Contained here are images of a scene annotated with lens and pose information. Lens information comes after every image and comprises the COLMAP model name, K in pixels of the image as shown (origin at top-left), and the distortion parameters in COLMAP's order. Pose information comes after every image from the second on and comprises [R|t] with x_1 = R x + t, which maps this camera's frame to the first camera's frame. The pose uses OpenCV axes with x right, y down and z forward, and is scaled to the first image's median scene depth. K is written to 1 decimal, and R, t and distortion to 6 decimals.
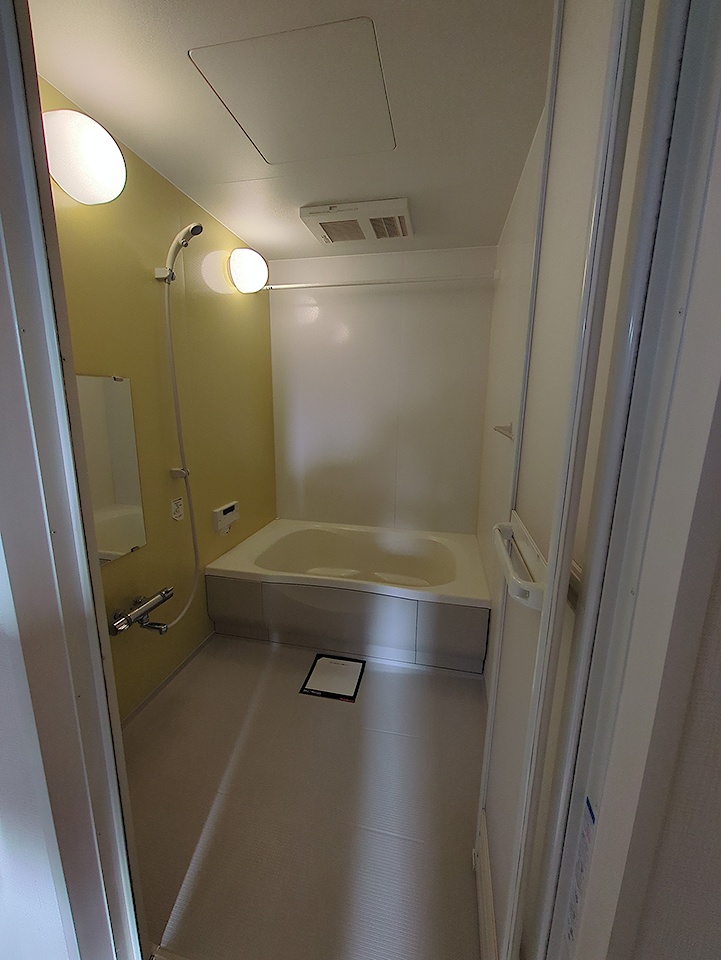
lens RADIAL K [[378.1, 0, 360.5], [0, 378.1, 480.0], [0, 0, 1]] dist [0.001044, -0.000870]
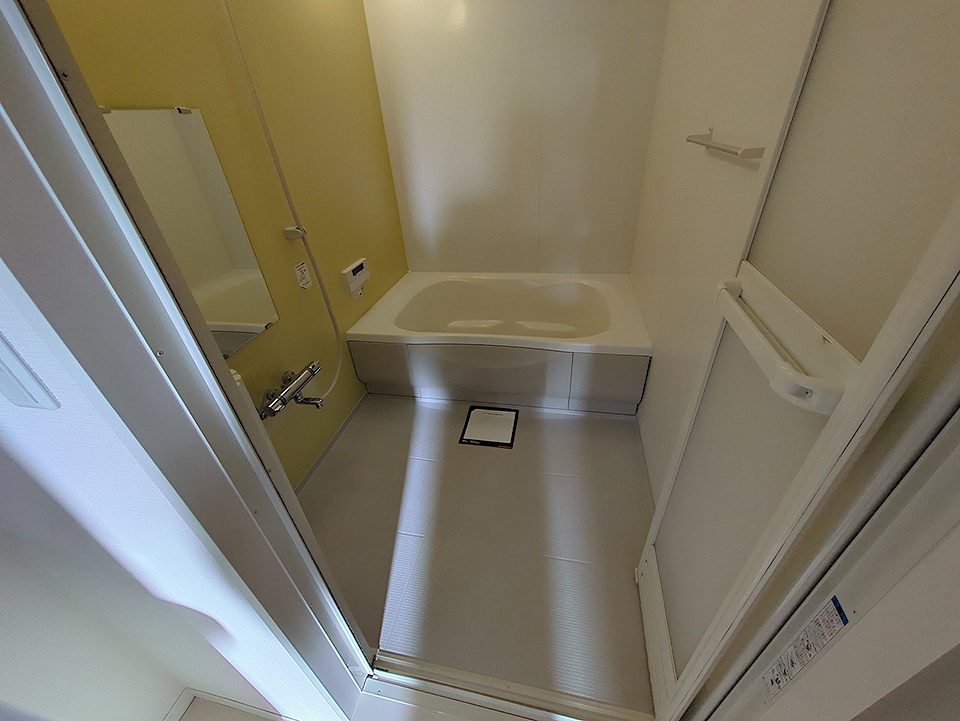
lens RADIAL K [[378.1, 0, 476.2], [0, 378.1, 359.2], [0, 0, 1]] dist [0.001044, -0.000870]
pose [[0.996673, -0.068913, -0.043517, -0.049836], [0.079905, 0.931421, 0.355064, -0.021780], [0.016064, -0.357360, 0.933828, 0.100612]]
